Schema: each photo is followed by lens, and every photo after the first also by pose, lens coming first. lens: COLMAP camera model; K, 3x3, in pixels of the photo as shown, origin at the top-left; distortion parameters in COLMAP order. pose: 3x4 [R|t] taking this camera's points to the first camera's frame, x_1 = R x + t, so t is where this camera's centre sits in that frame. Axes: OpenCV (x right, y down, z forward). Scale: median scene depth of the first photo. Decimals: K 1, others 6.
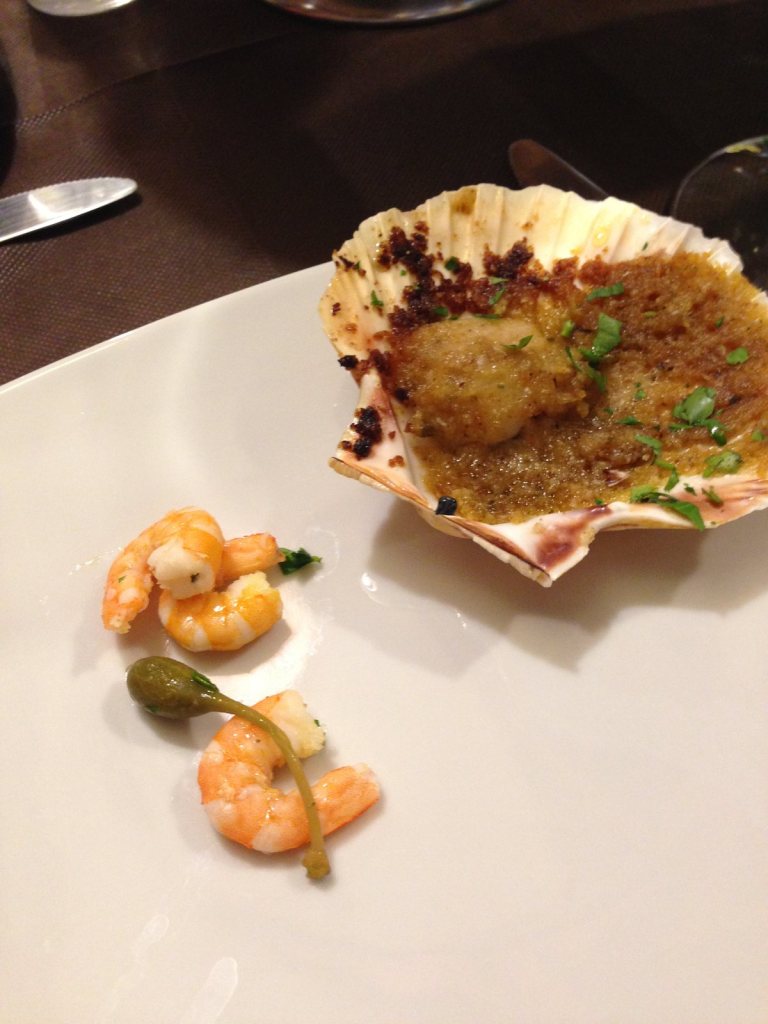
lens RADIAL K [[891.6, 0, 384.0], [0, 891.6, 512.0], [0, 0, 1]] dist [0.077438, -0.161260]
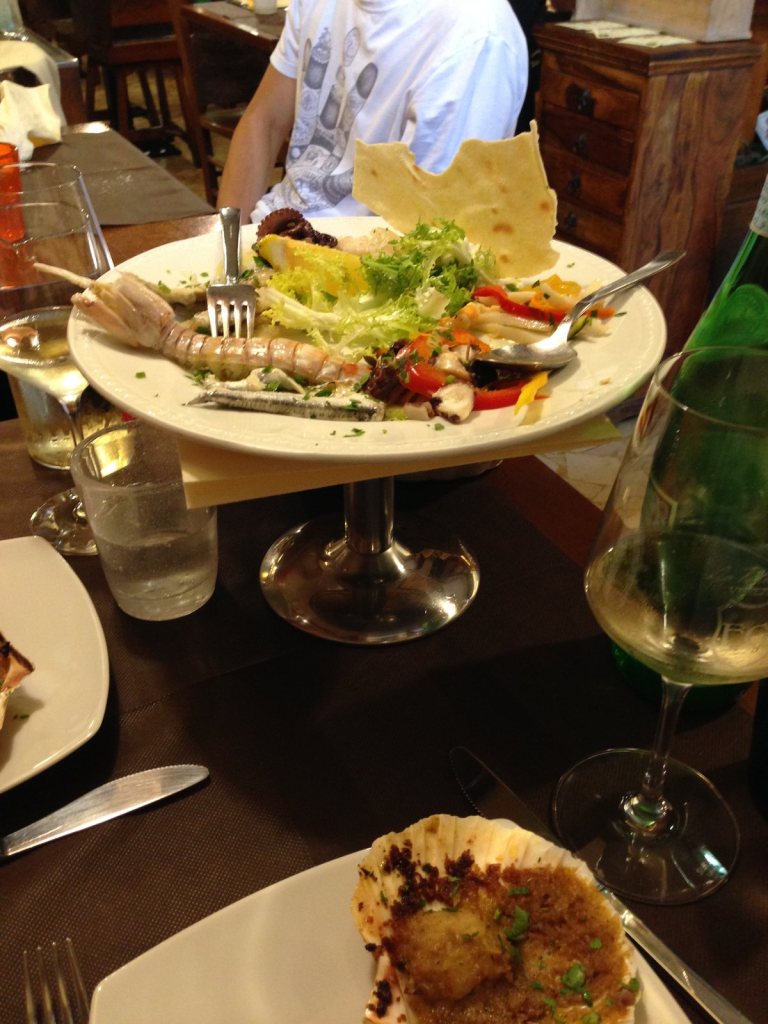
lens RADIAL K [[891.6, 0, 384.0], [0, 891.6, 512.0], [0, 0, 1]] dist [0.077438, -0.161260]
pose [[0.994266, 0.047472, 0.095820, -0.200713], [-0.006345, 0.920670, -0.390290, -0.243473], [-0.106746, 0.387445, 0.915692, -0.799969]]
